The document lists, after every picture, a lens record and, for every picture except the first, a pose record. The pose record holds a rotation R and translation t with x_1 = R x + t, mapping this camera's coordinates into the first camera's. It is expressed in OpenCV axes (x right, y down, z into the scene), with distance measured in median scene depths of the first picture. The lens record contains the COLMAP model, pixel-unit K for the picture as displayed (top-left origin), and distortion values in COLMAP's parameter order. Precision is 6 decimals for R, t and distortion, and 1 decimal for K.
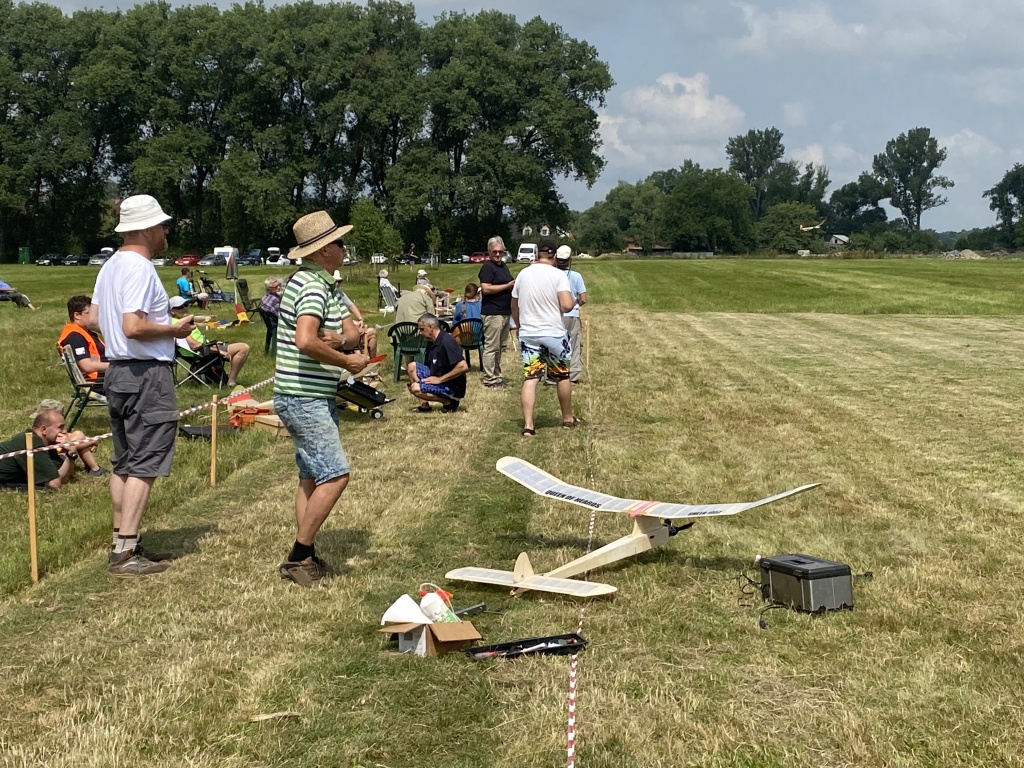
lens RADIAL K [[1620.0, 0, 512.3], [0, 1620.0, 391.5], [0, 0, 1]] dist [0.118356, 0.000000]
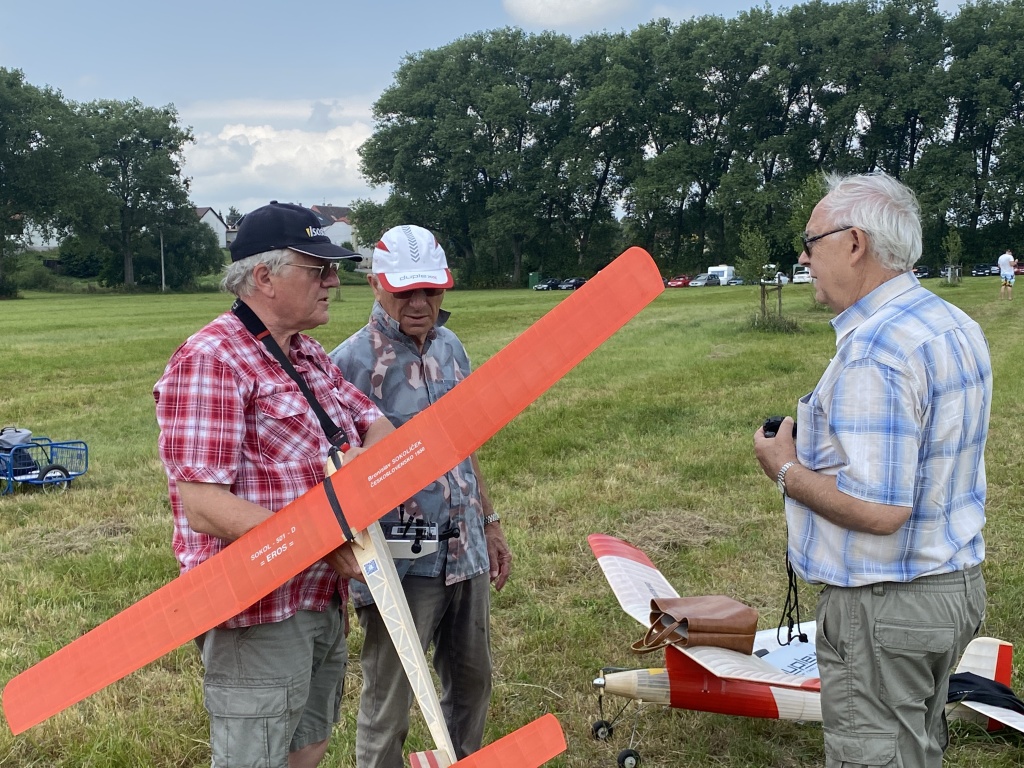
lens RADIAL K [[1386.2, 0, 514.1], [0, 1386.2, 393.4], [0, 0, 1]] dist [0.033814, 0.000000]
pose [[0.935490, 0.004293, -0.353328, -0.016329], [-0.003487, 0.999990, 0.002918, -0.049905], [0.353337, -0.001497, 0.935495, 0.610325]]
